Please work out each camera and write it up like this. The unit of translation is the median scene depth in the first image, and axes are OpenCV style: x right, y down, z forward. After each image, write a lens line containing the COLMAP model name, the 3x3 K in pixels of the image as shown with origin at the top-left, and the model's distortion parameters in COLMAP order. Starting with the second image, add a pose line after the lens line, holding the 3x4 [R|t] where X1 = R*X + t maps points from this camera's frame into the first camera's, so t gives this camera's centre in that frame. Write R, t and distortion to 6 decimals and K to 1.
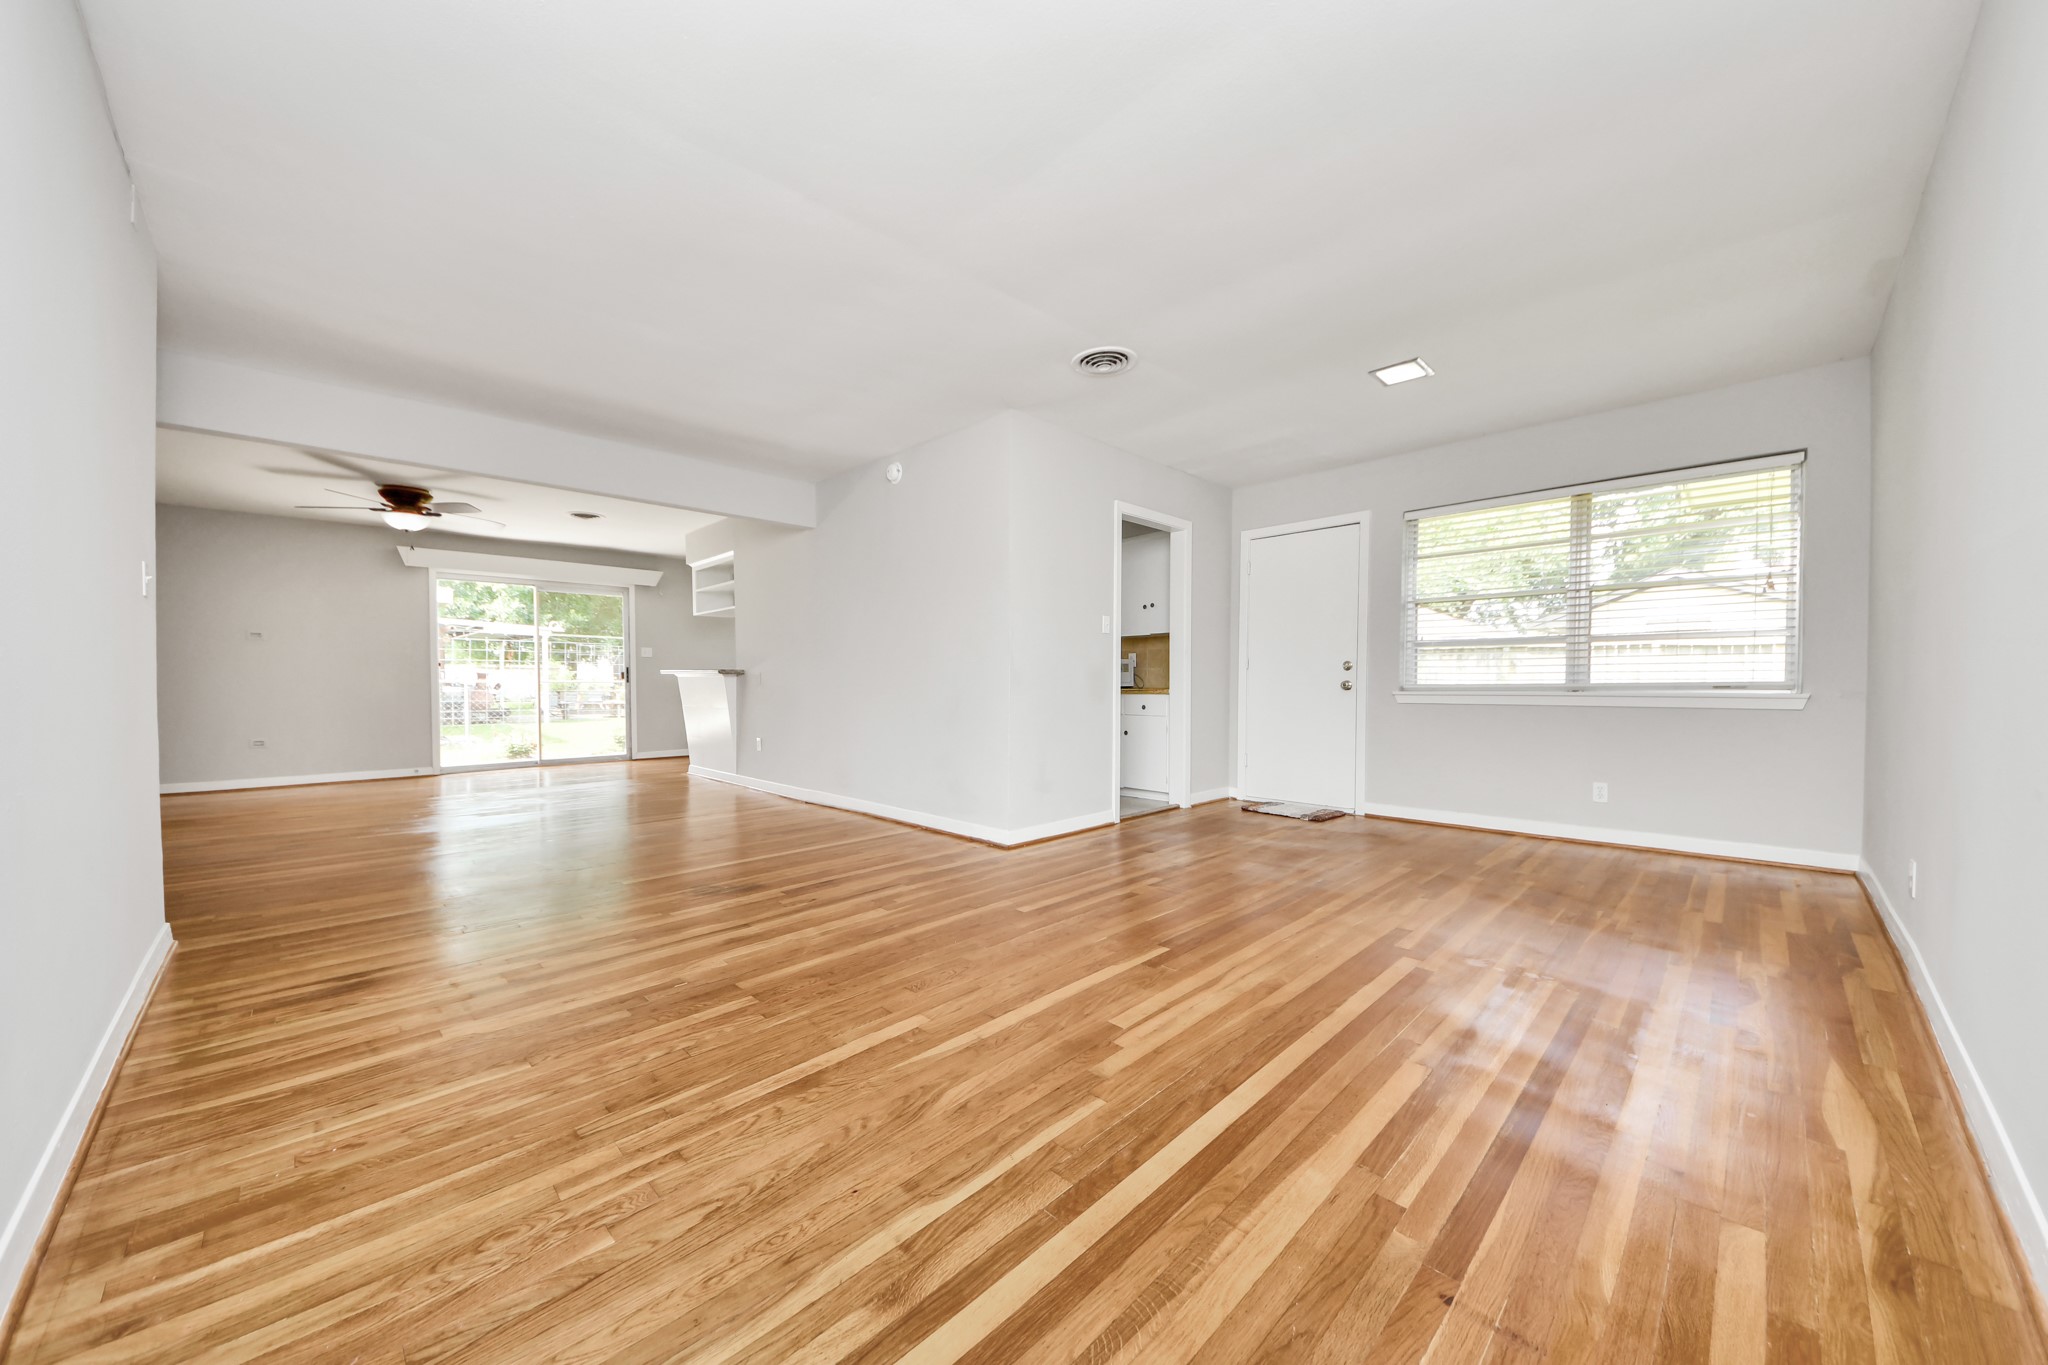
lens RADIAL K [[734.3, 0, 1017.9], [0, 734.3, 696.4], [0, 0, 1]] dist [0.021198, -0.016400]
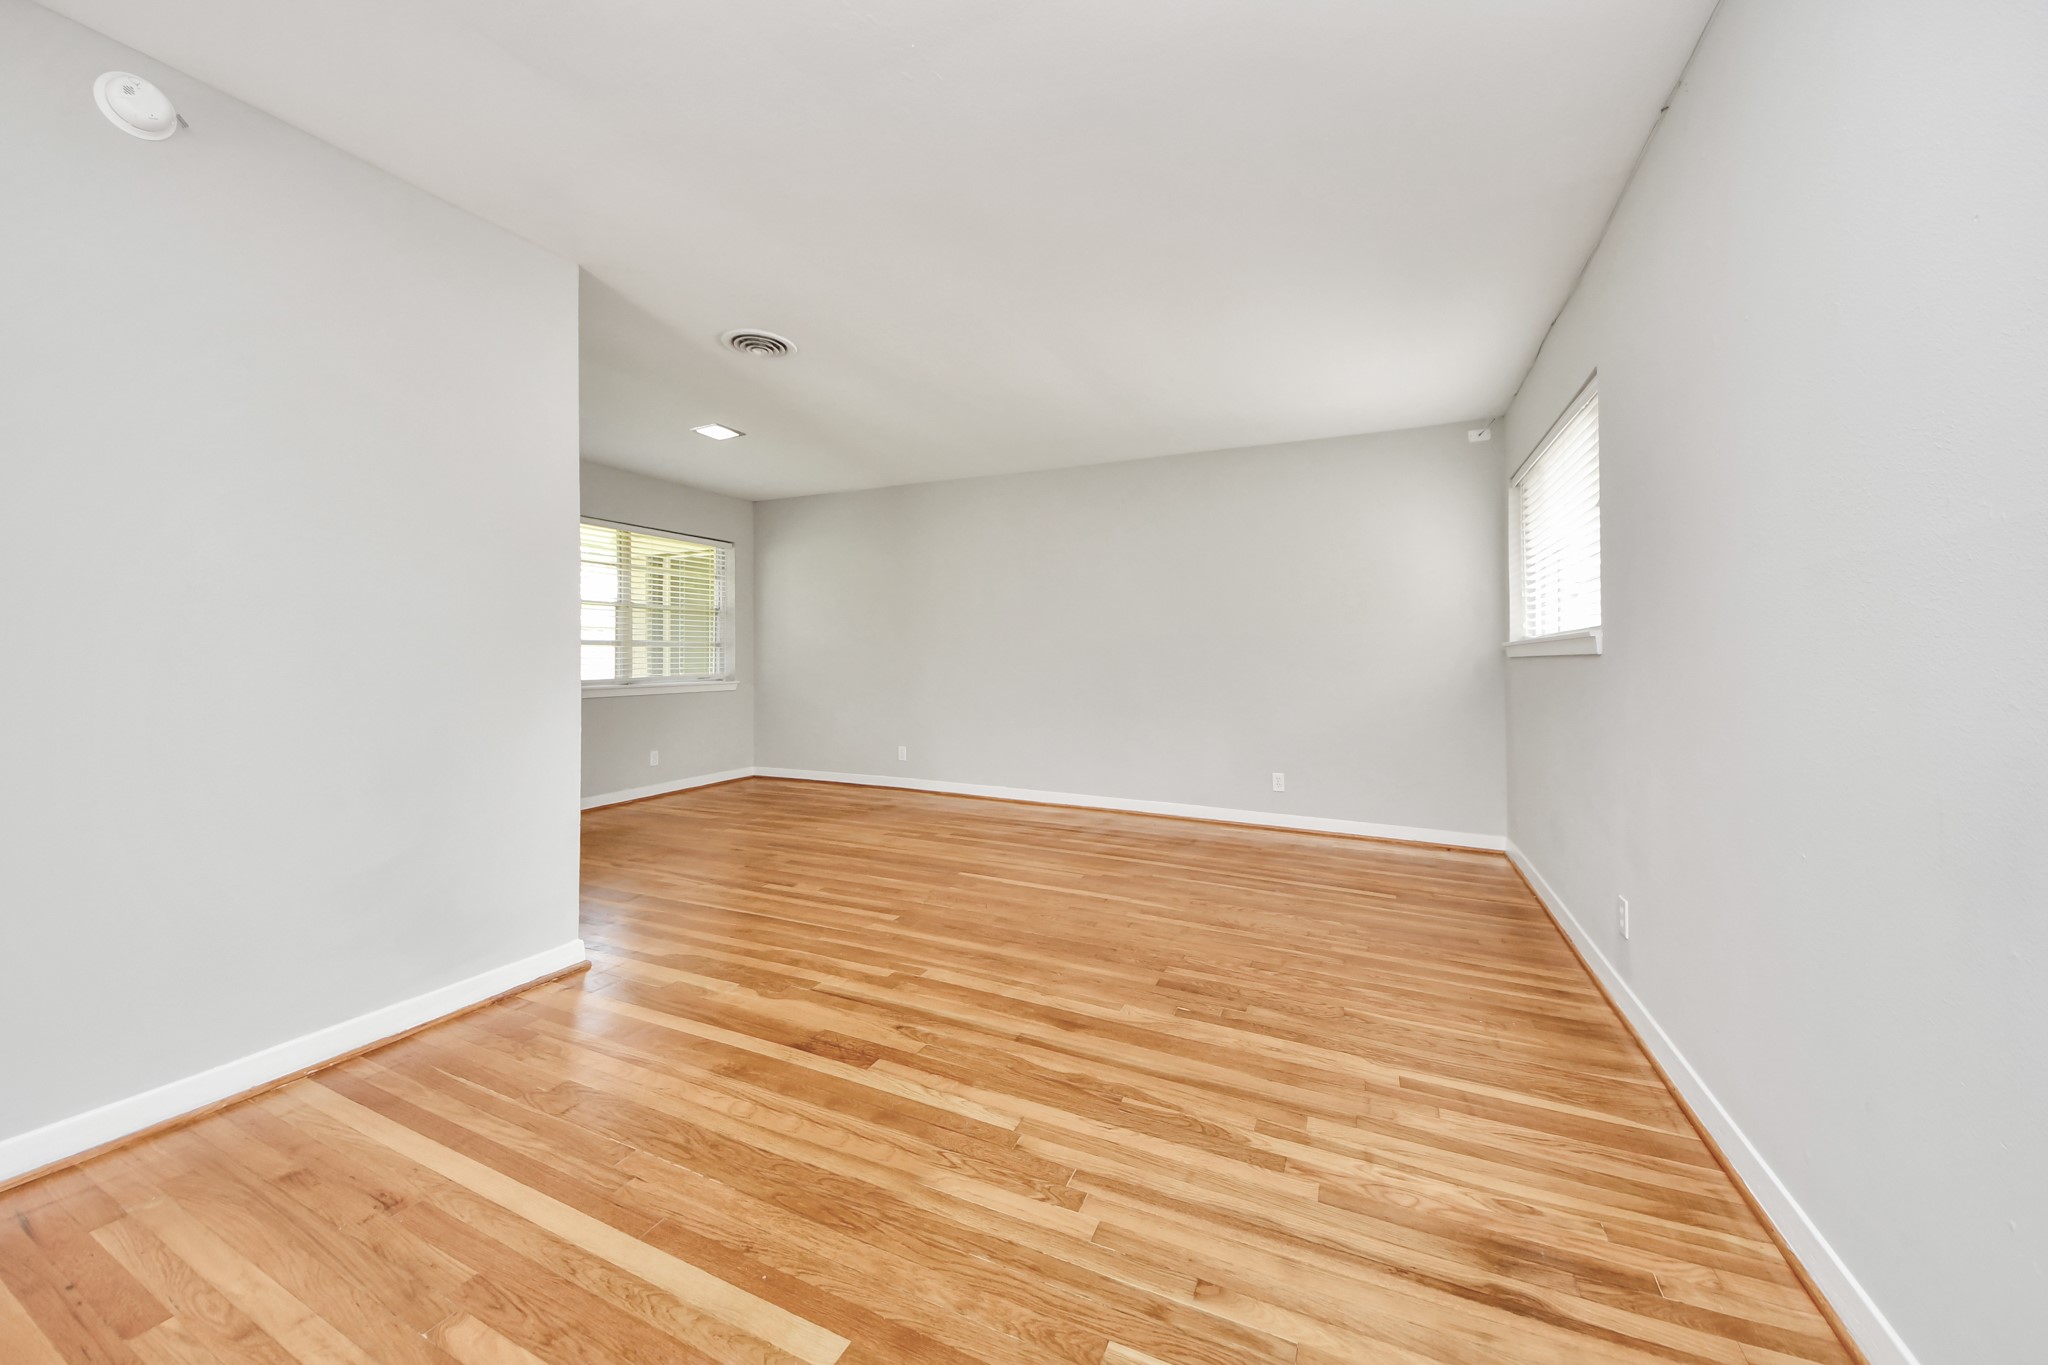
lens RADIAL K [[734.3, 0, 1017.9], [0, 734.3, 696.4], [0, 0, 1]] dist [0.021198, -0.016400]
pose [[-0.350690, -0.048241, 0.935248, -1.266740], [0.026955, 0.997739, 0.061572, -0.089984], [-0.936104, 0.046802, -0.348596, 1.519963]]
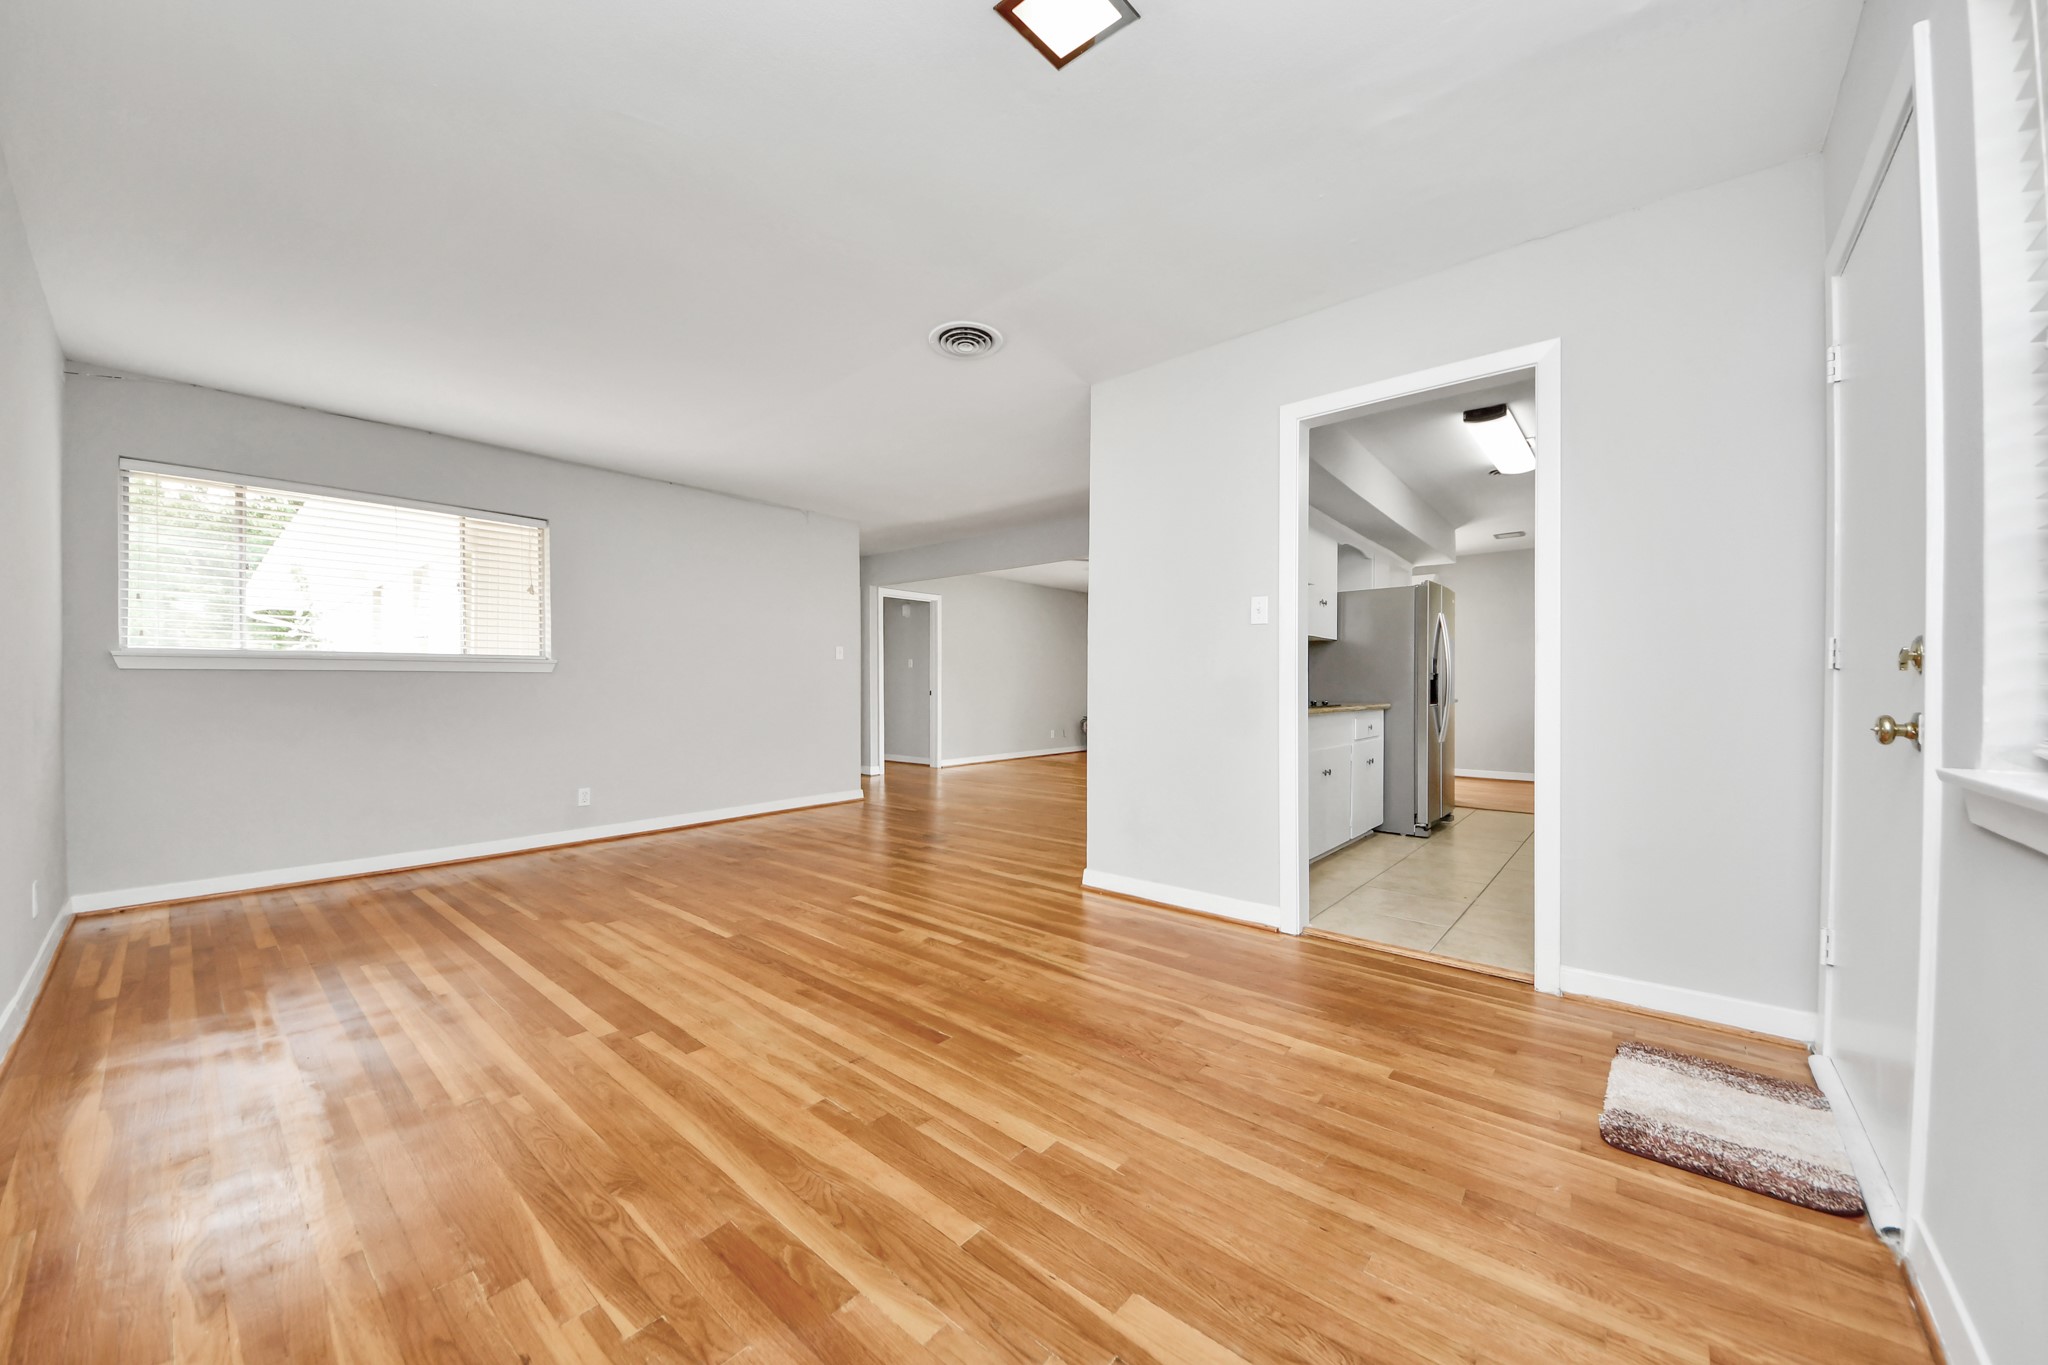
lens RADIAL K [[761.9, 0, 1016.5], [0, 761.9, 677.7], [0, 0, 1]] dist [0.023648, -0.013964]
pose [[0.058305, -0.002953, -0.998294, 1.544722], [-0.021022, 0.999770, -0.004186, -0.062900], [0.998077, 0.021230, 0.058230, 1.507618]]
